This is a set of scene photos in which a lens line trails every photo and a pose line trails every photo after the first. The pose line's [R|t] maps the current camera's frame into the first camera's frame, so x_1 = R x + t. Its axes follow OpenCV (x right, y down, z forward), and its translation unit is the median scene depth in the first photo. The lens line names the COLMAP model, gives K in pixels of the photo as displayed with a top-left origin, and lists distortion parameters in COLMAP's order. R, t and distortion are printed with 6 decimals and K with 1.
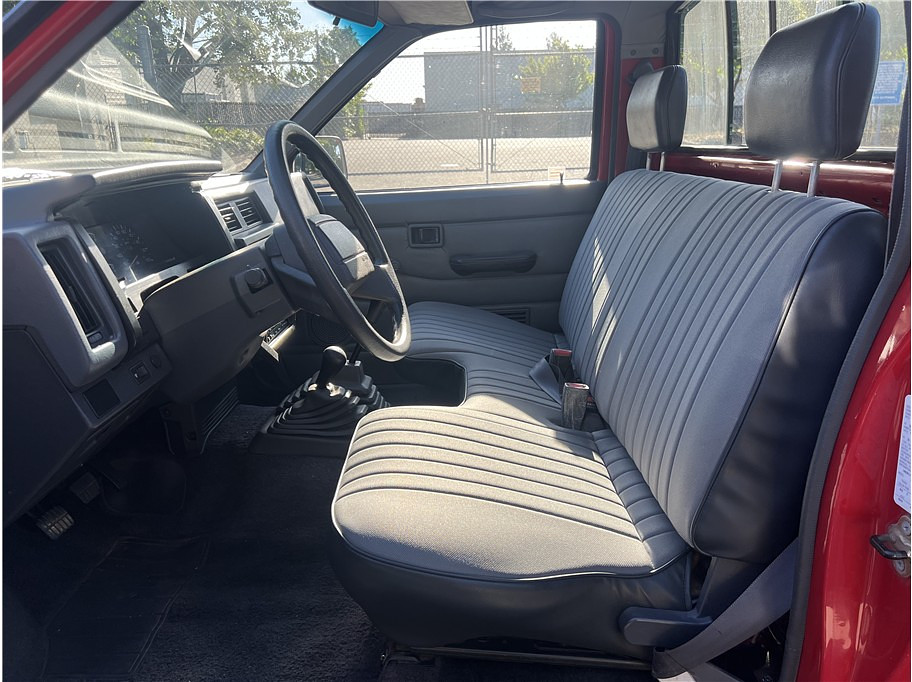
lens RADIAL K [[688.9, 0, 461.7], [0, 688.9, 347.0], [0, 0, 1]] dist [0.044350, -0.041565]
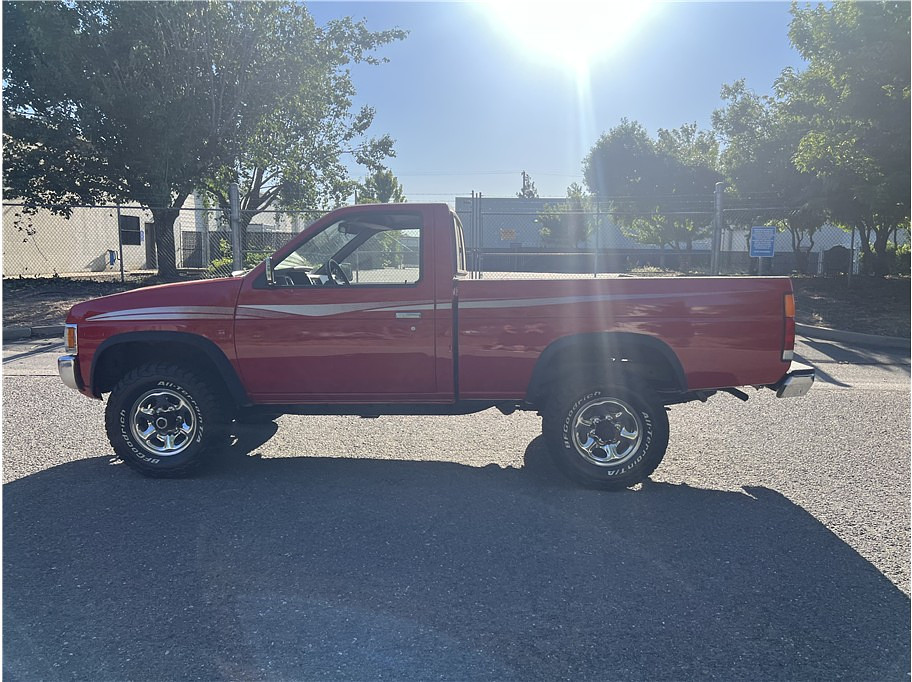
lens RADIAL K [[688.9, 0, 461.7], [0, 688.9, 347.0], [0, 0, 1]] dist [0.044350, -0.041565]
pose [[0.997890, 0.050579, -0.040702, 0.037792], [-0.057111, 0.982038, -0.179832, 0.044886], [0.030875, 0.181777, 0.982855, -0.150536]]
